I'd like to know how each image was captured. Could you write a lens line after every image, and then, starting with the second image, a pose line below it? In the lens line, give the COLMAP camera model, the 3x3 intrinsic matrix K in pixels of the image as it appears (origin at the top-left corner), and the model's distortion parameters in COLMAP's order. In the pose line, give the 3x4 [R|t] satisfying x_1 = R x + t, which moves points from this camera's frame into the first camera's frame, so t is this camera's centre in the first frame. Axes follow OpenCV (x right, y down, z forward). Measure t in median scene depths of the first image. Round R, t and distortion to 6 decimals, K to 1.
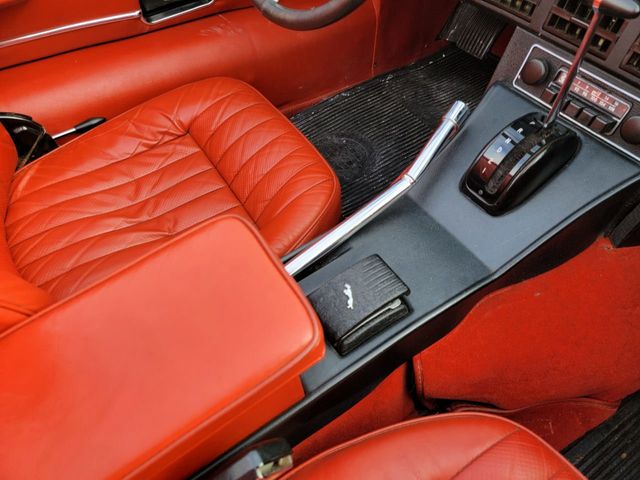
lens RADIAL K [[449.3, 0, 318.3], [0, 449.3, 242.2], [0, 0, 1]] dist [0.036114, -0.008849]
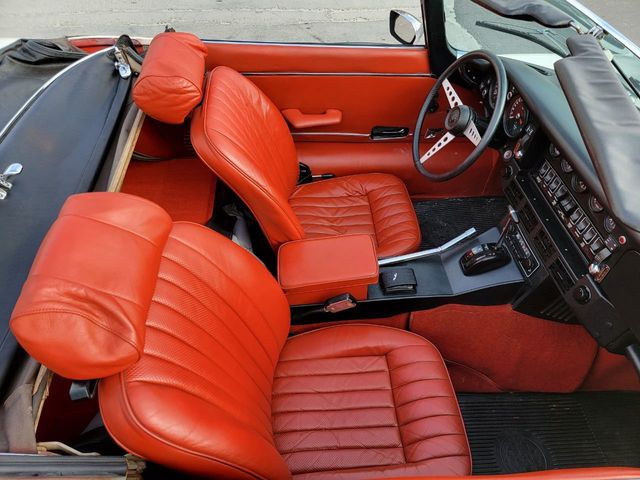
lens RADIAL K [[440.1, 0, 324.7], [0, 440.1, 249.6], [0, 0, 1]] dist [0.095418, -0.084277]
pose [[0.878194, 0.381856, -0.288029, 0.260178], [-0.402299, 0.915416, -0.012982, 0.112437], [0.258709, 0.127275, 0.957534, -1.124352]]
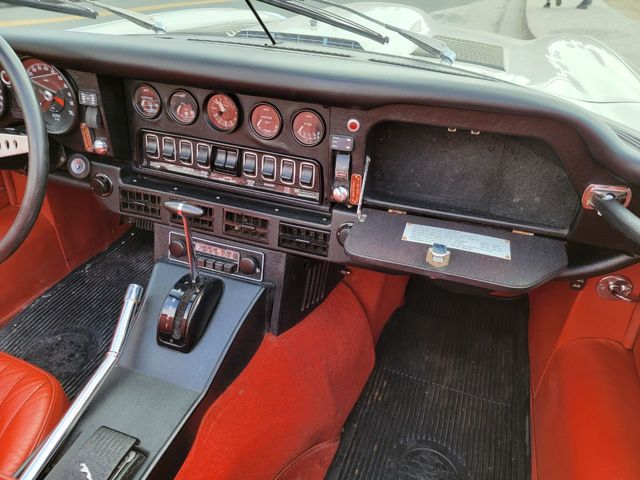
lens RADIAL K [[444.9, 0, 322.5], [0, 444.9, 241.6], [0, 0, 1]] dist [0.073799, -0.065077]
pose [[0.790099, -0.296286, 0.536617, 0.061360], [0.446021, 0.878396, -0.171713, 0.044213], [-0.420486, 0.375013, 0.826170, -0.291287]]
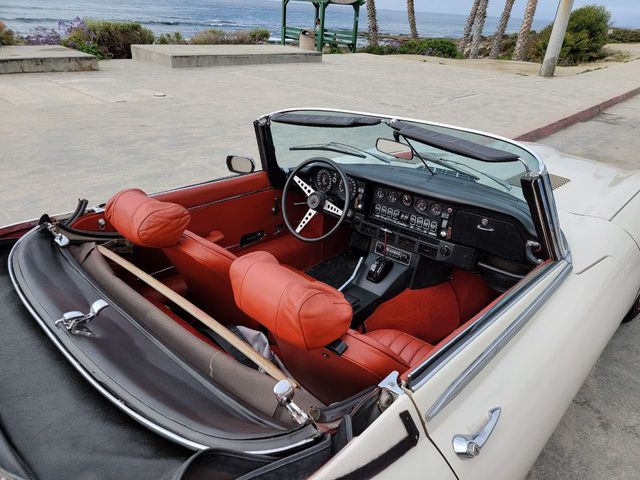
lens RADIAL K [[444.9, 0, 322.5], [0, 444.9, 241.6], [0, 0, 1]] dist [0.073799, -0.065077]
pose [[0.971715, -0.070534, 0.225376, -0.599562], [0.163483, 0.889616, -0.426447, 0.800252], [-0.170419, 0.451230, 0.875985, -1.621641]]
